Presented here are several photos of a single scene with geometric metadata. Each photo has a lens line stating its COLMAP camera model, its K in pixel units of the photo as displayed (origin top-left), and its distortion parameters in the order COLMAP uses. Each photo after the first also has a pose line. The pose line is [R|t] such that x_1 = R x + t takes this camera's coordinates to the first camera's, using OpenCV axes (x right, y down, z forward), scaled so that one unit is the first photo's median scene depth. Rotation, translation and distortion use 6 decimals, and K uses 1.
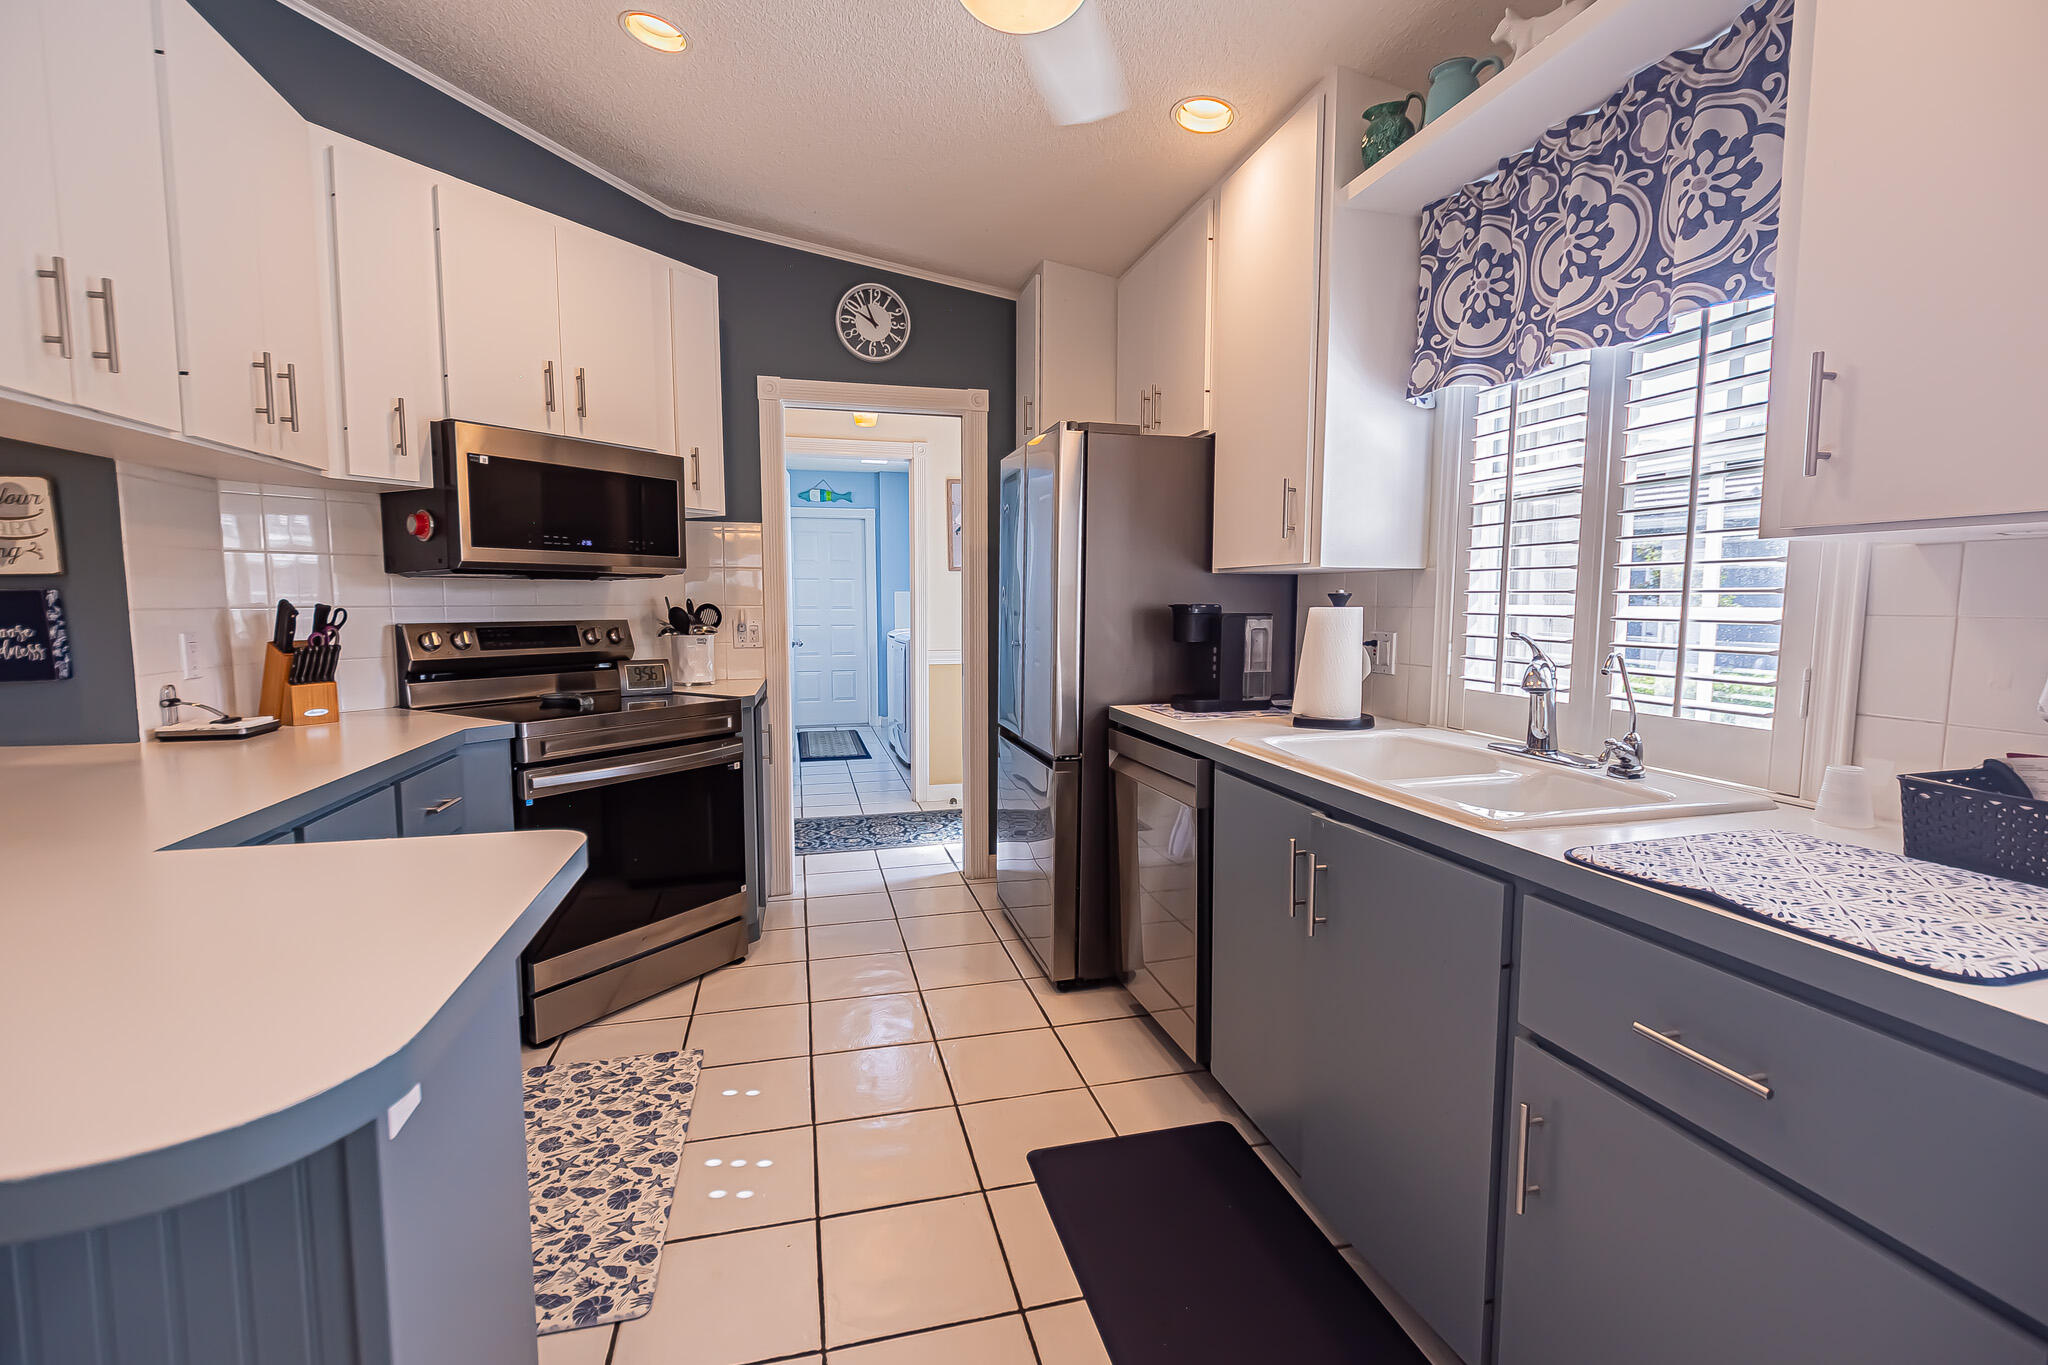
lens RADIAL K [[912.7, 0, 1036.0], [0, 912.7, 685.2], [0, 0, 1]] dist [-0.002496, -0.000554]
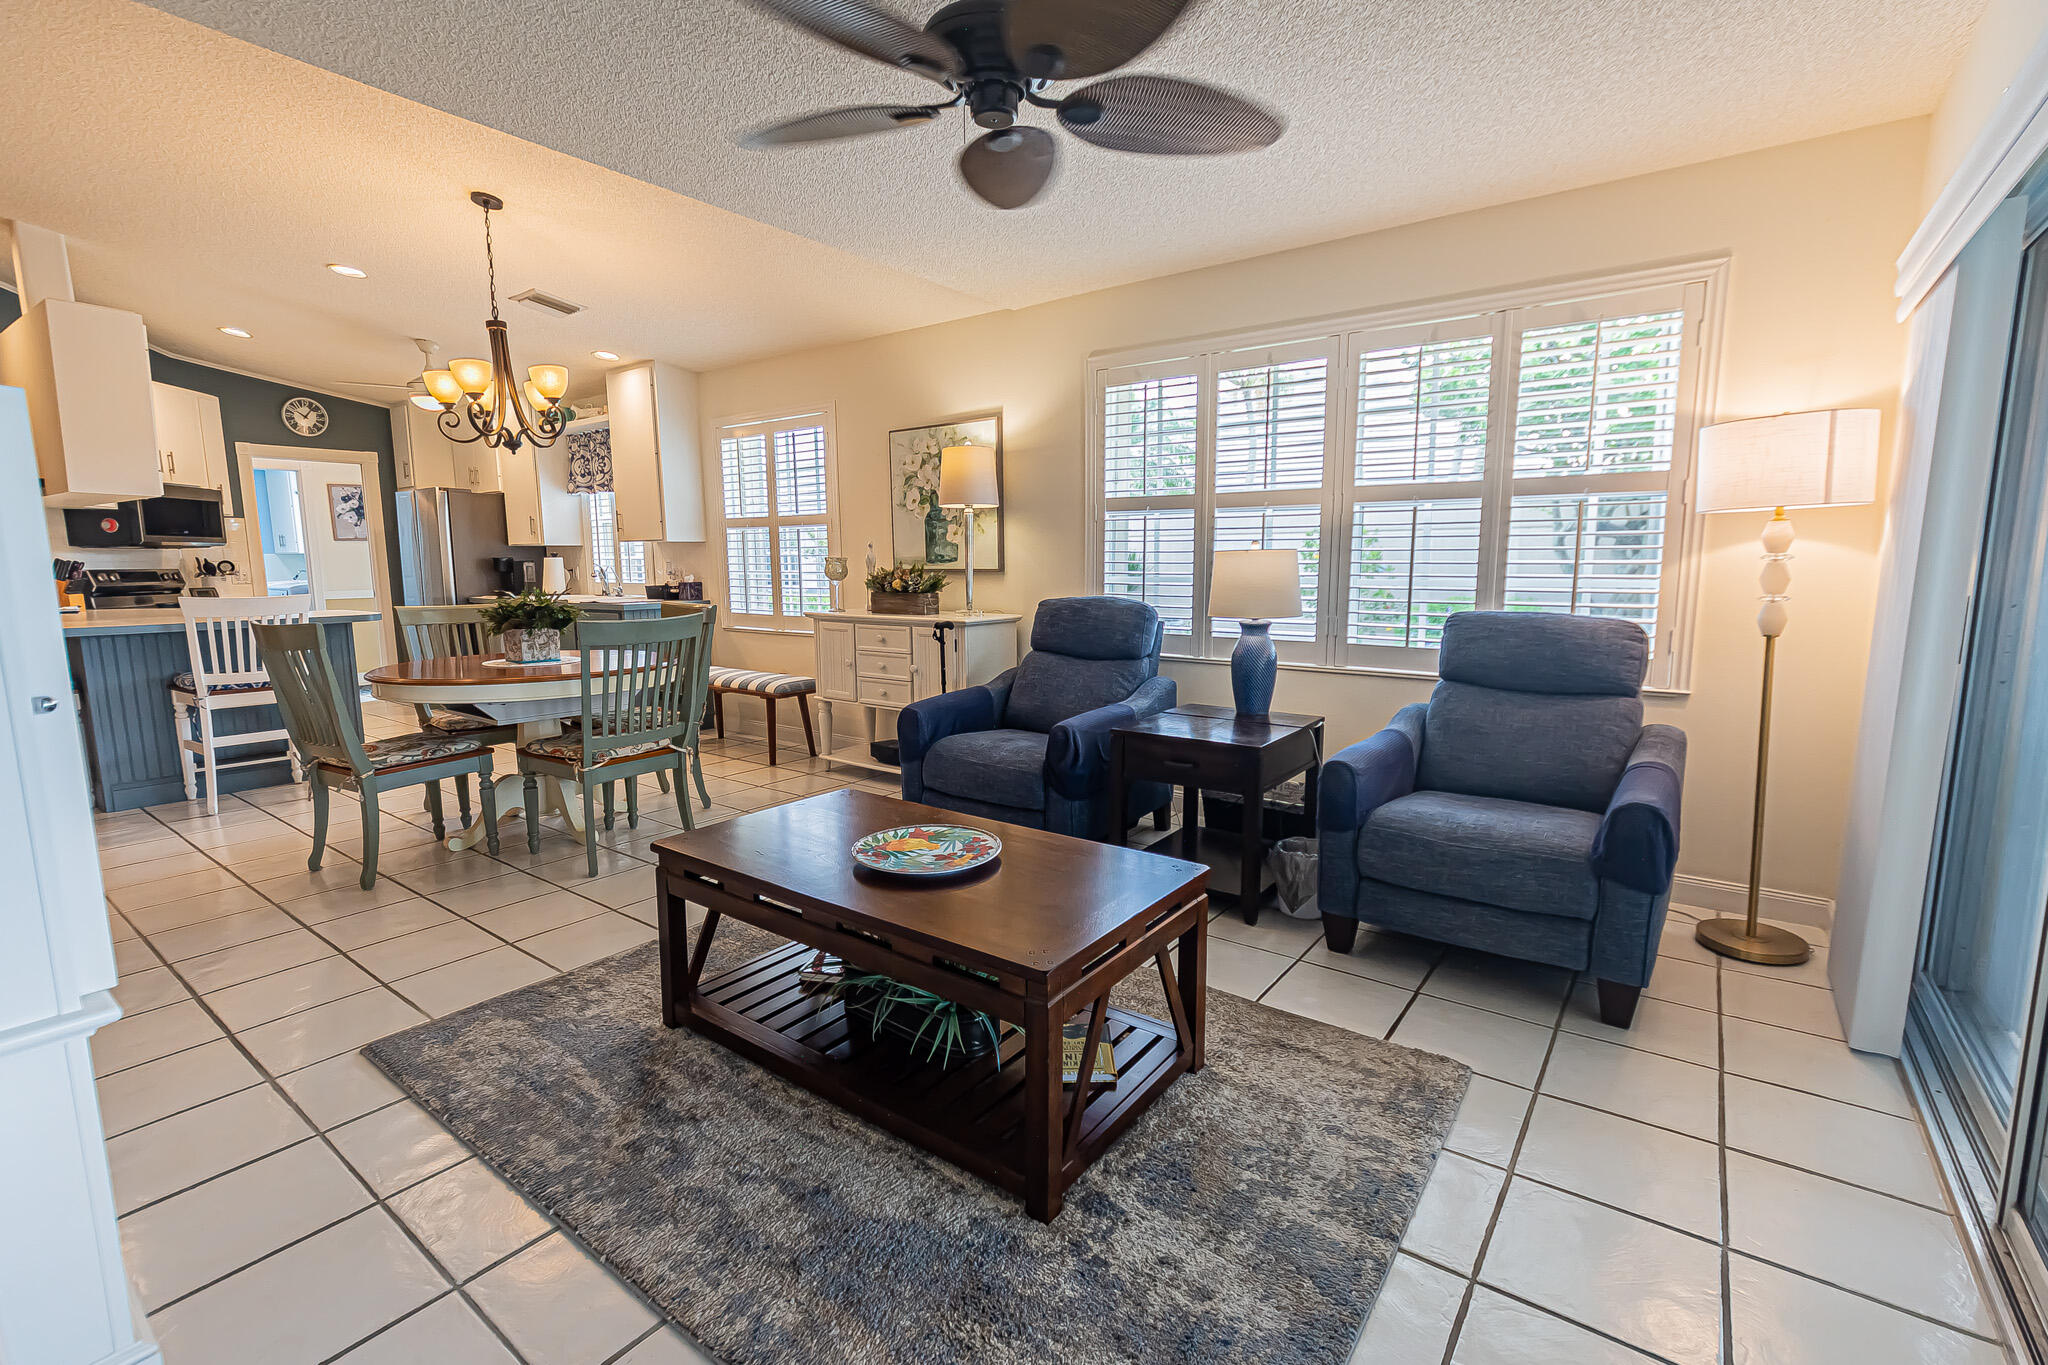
lens RADIAL K [[912.7, 0, 1036.0], [0, 912.7, 685.2], [0, 0, 1]] dist [-0.002496, -0.000554]
pose [[0.779707, -0.095104, 0.618880, -0.289139], [0.068013, 0.995413, 0.067279, 0.205034], [-0.622440, -0.010366, 0.782599, -2.019631]]
